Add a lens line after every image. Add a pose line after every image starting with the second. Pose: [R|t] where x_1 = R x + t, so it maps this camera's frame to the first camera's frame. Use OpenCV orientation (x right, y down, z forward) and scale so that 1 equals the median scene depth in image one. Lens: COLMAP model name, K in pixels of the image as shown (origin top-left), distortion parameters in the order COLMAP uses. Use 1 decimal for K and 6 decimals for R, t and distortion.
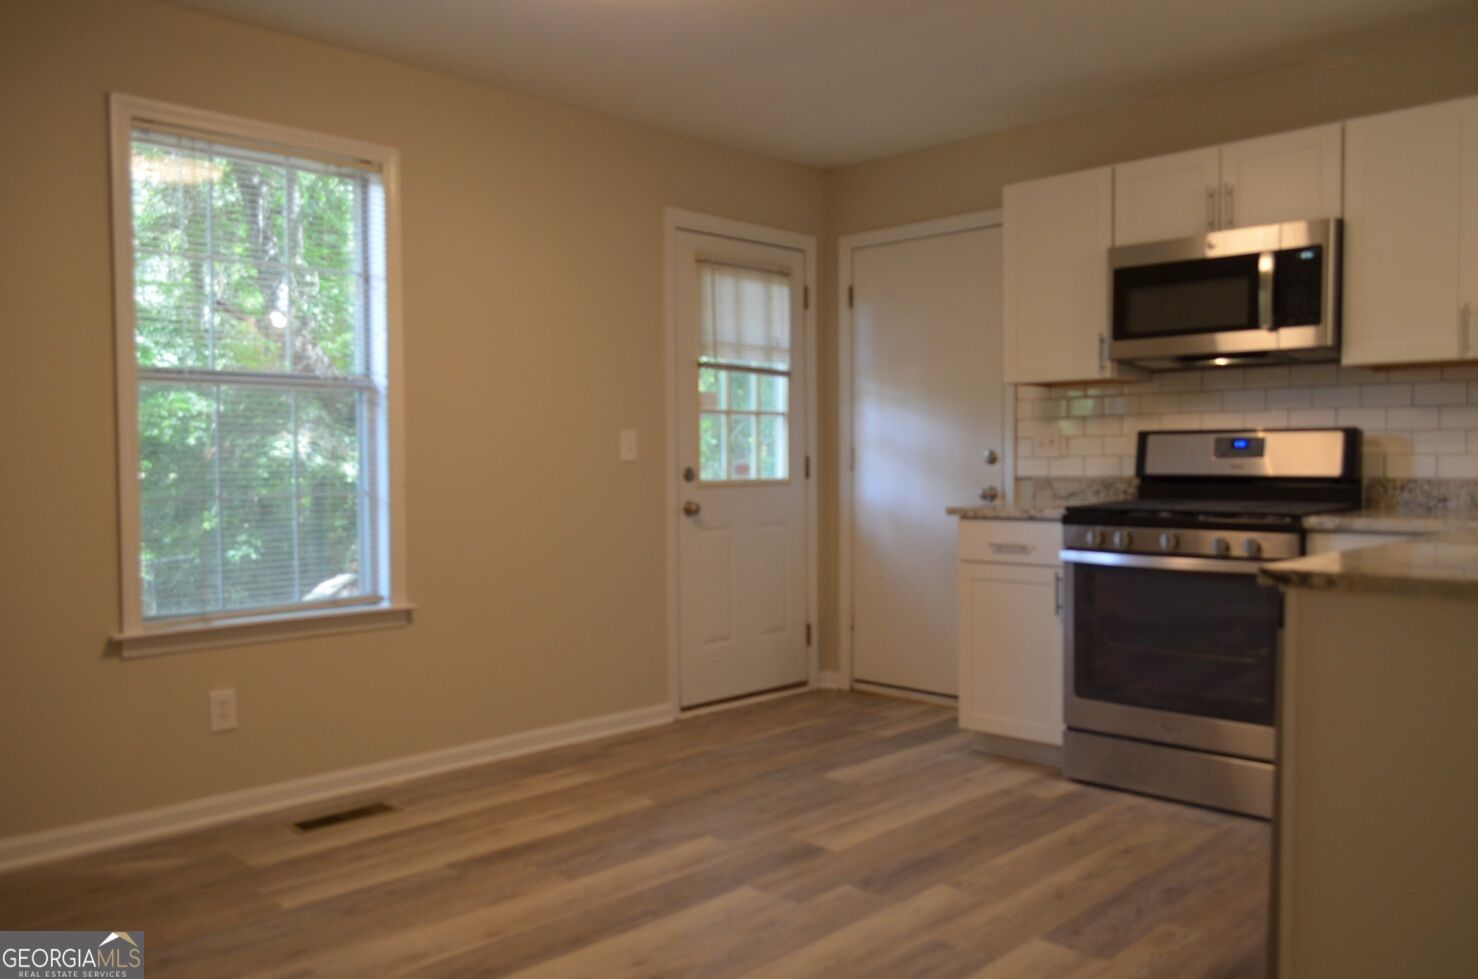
lens RADIAL K [[1167.3, 0, 739.0], [0, 1167.3, 489.5], [0, 0, 1]] dist [-0.007211, 0.002448]
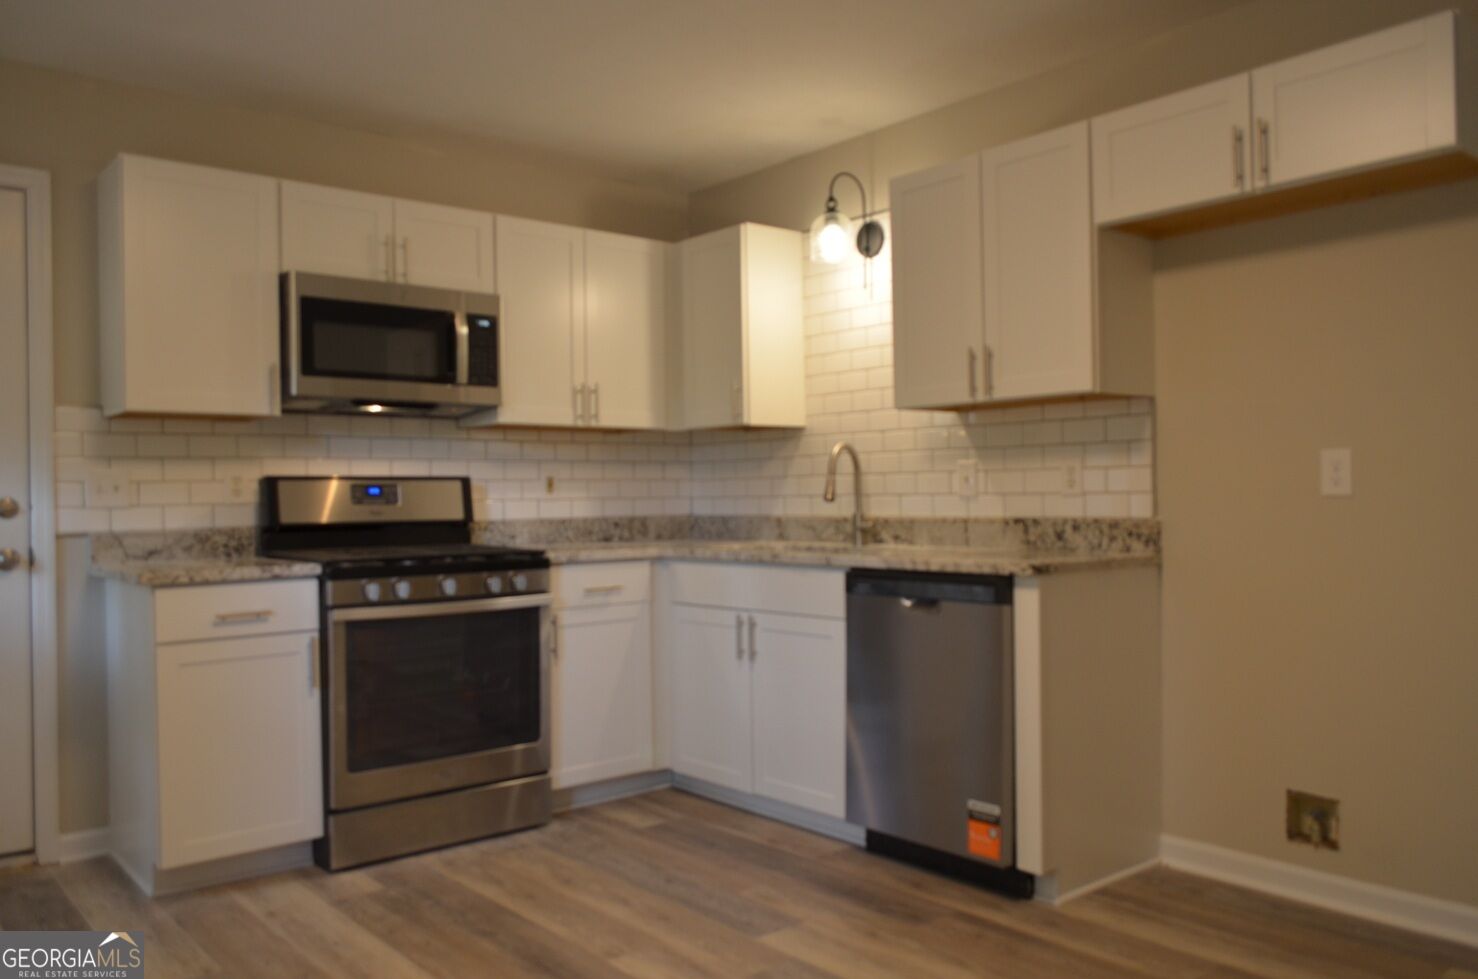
lens RADIAL K [[1167.3, 0, 739.0], [0, 1167.3, 489.5], [0, 0, 1]] dist [-0.007211, 0.002448]
pose [[0.084956, 0.010267, 0.996332, -0.566942], [0.039961, 0.999107, -0.013703, -0.014048], [-0.995583, 0.040979, 0.084470, 0.612196]]
